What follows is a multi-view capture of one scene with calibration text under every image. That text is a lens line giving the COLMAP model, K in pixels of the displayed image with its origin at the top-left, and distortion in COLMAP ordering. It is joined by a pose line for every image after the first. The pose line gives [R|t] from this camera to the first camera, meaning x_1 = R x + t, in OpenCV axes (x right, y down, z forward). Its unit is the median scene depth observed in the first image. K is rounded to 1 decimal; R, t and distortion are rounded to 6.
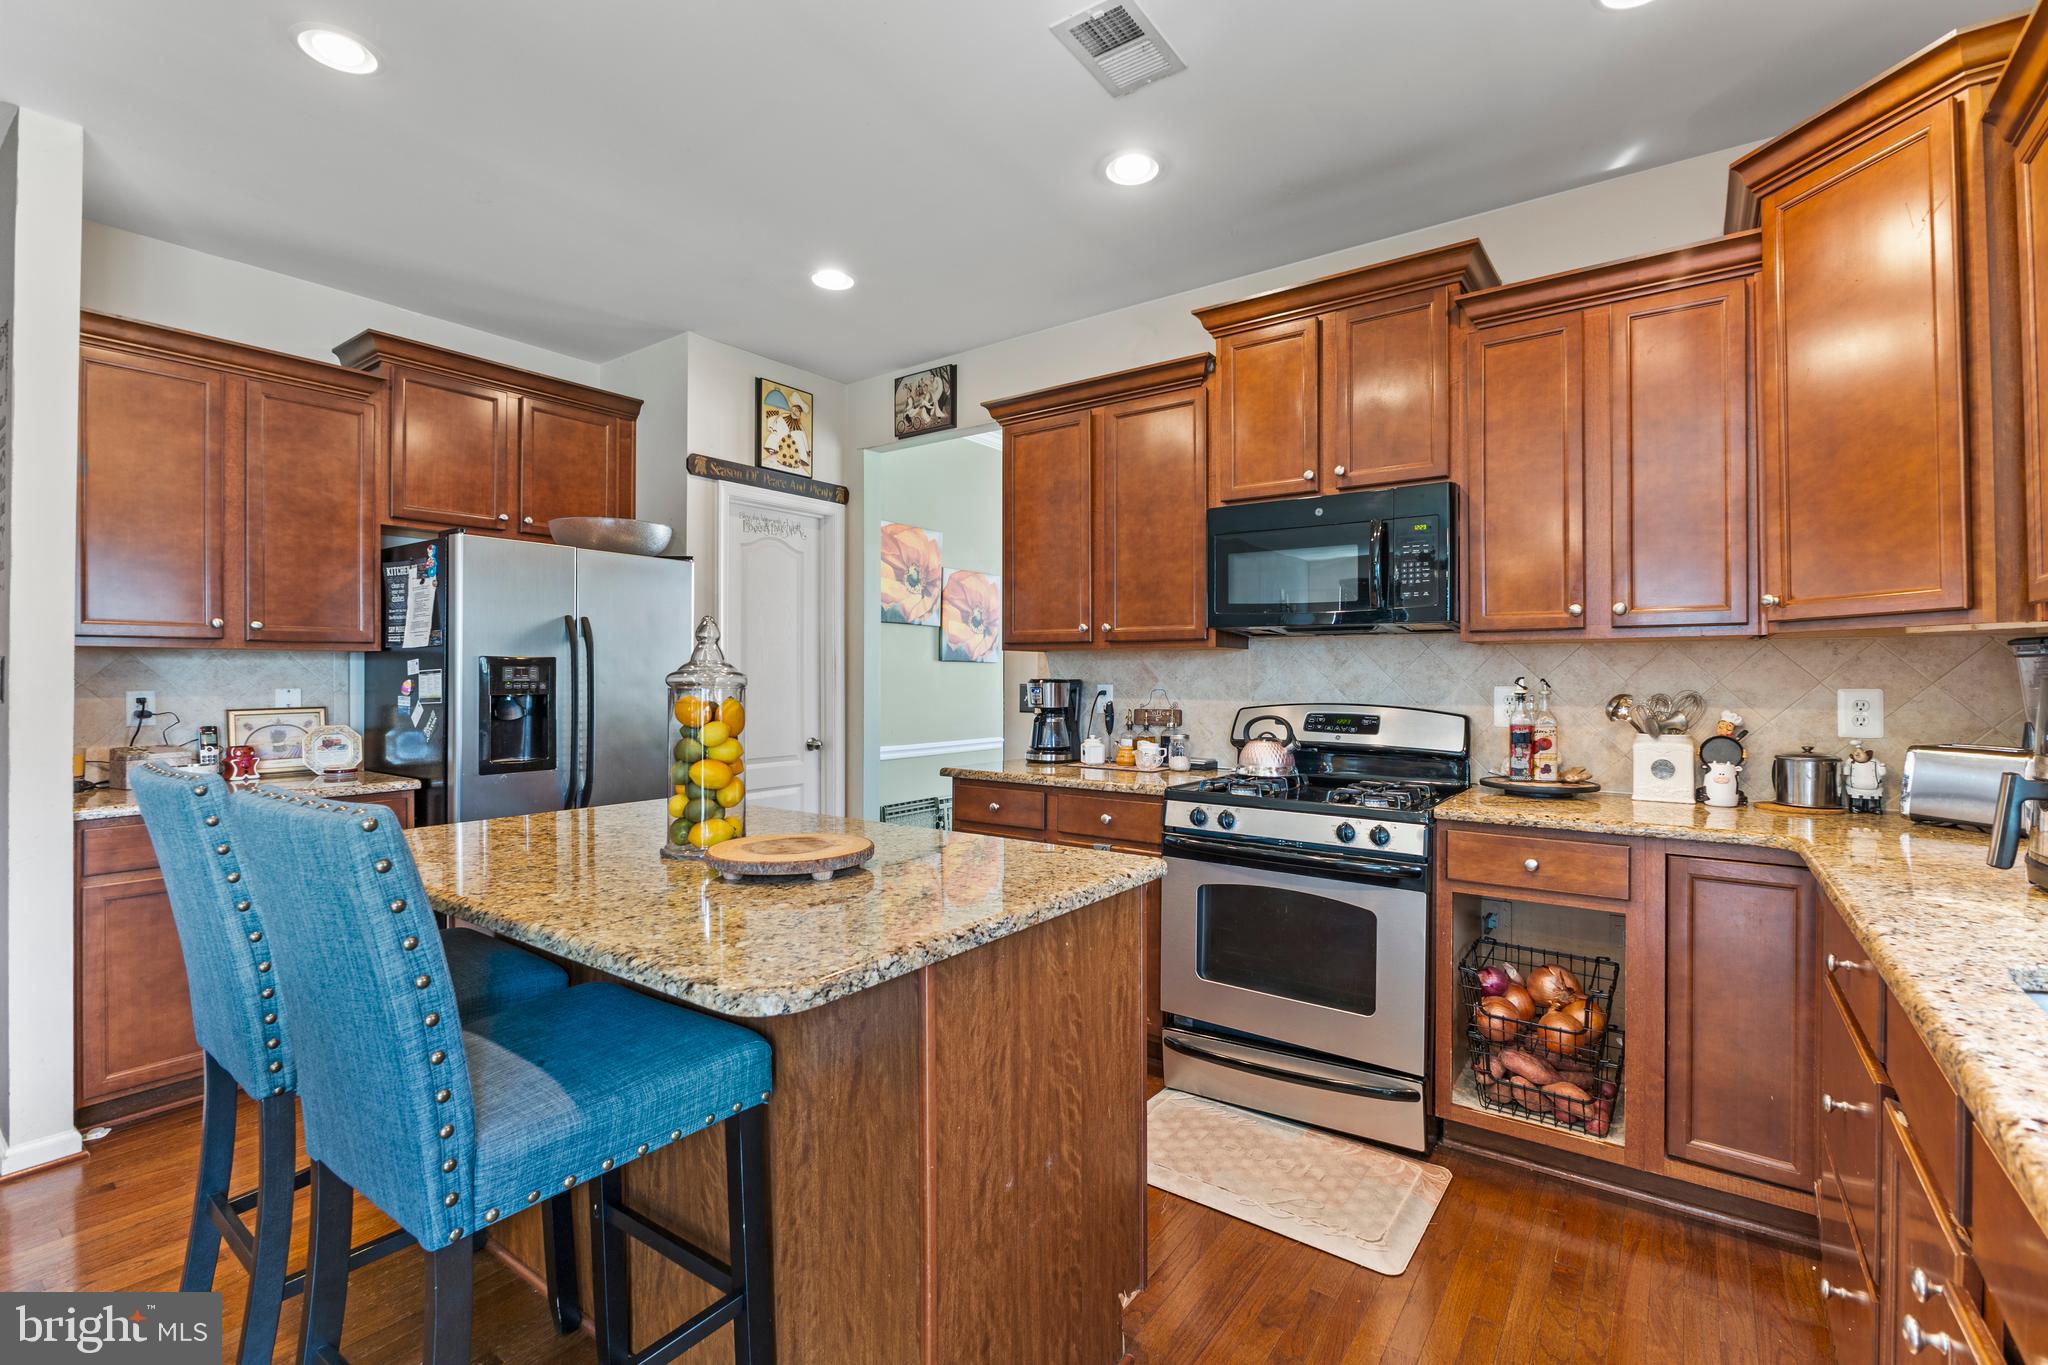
lens RADIAL K [[912.9, 0, 1022.6], [0, 912.9, 672.4], [0, 0, 1]] dist [-0.002255, -0.000945]
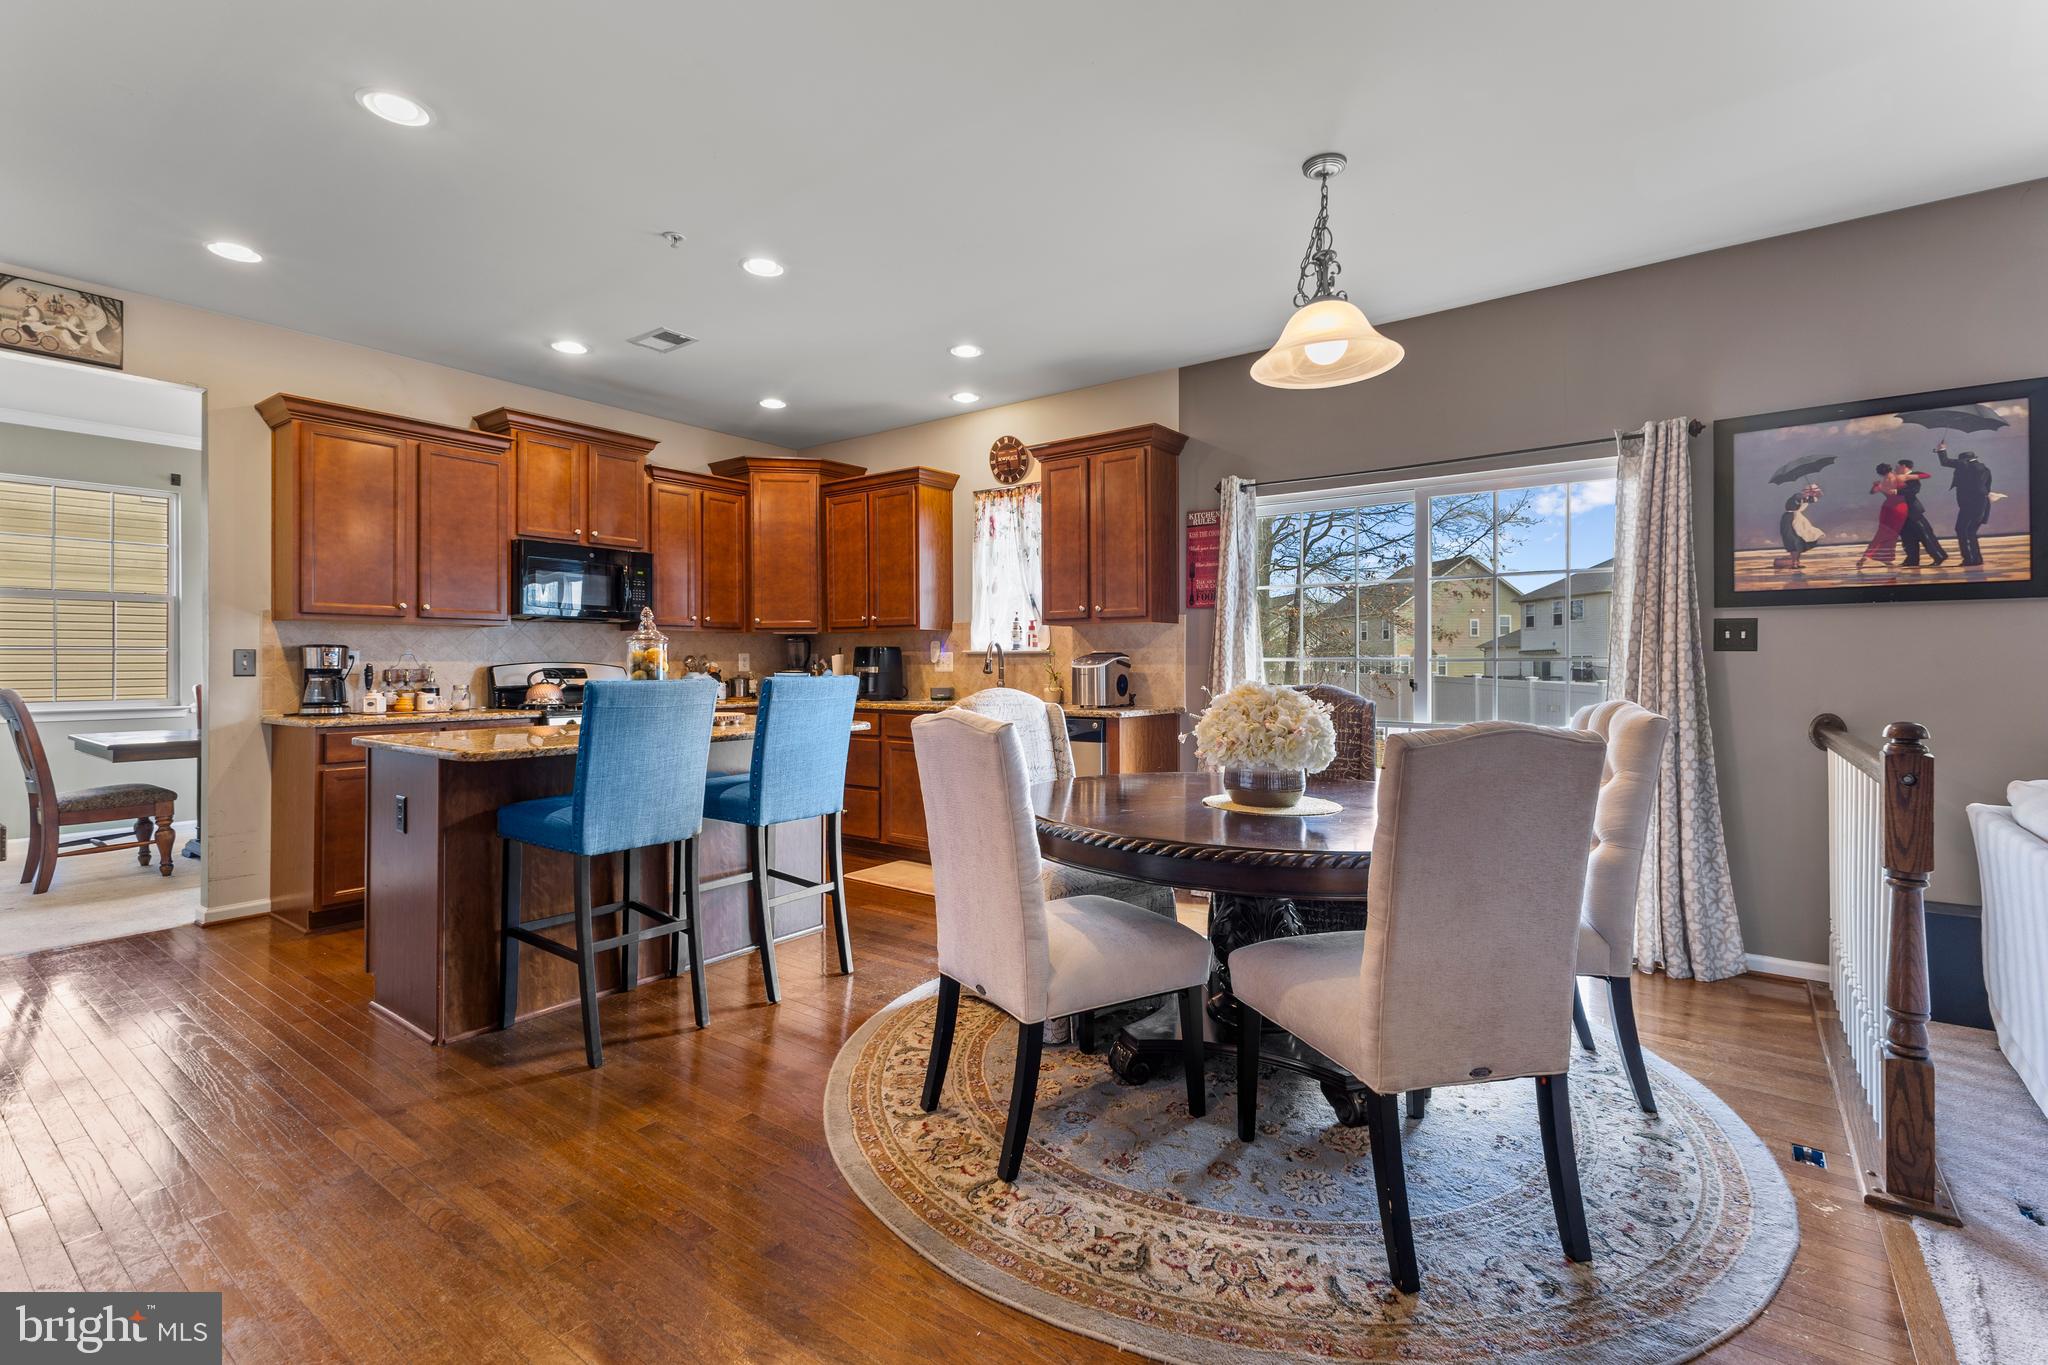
lens RADIAL K [[908.5, 0, 1026.7], [0, 908.5, 659.5], [0, 0, 1]] dist [0.026114, -0.007051]
pose [[0.011306, 0.003068, 0.999931, -1.436641], [-0.003561, 0.999989, -0.003028, 0.033392], [-0.999930, -0.003526, 0.011317, 0.108251]]
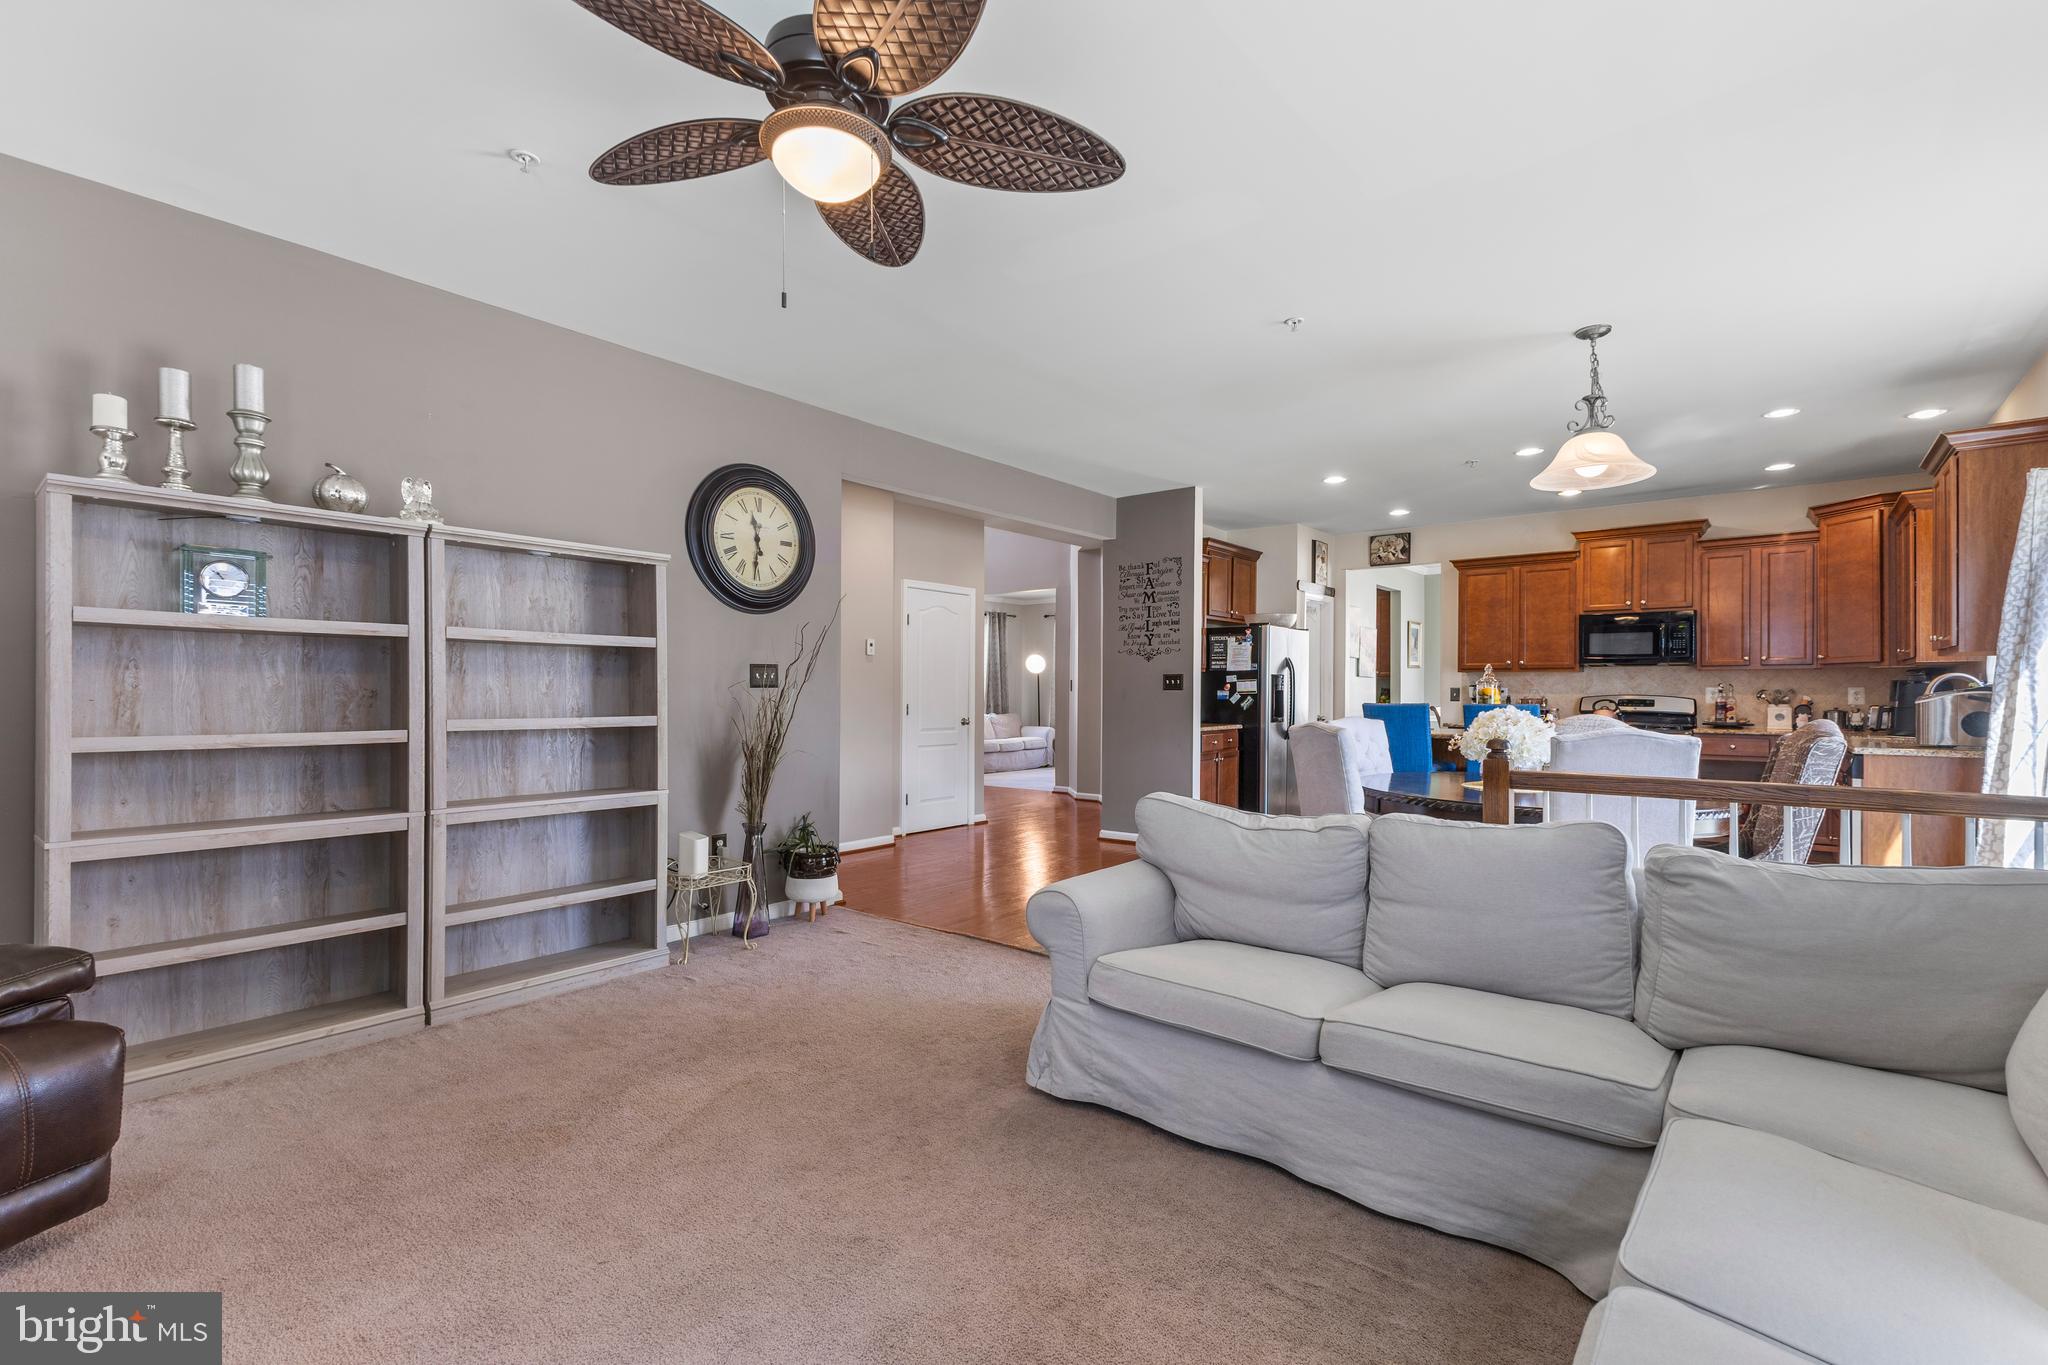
lens RADIAL K [[906.7, 0, 1024.8], [0, 906.7, 691.8], [0, 0, 1]] dist [0.017544, 0.000167]
pose [[0.998859, 0.003308, -0.047644, -1.215130], [-0.003087, 0.999984, 0.004693, 0.021332], [0.047659, -0.004541, 0.998853, -1.578600]]
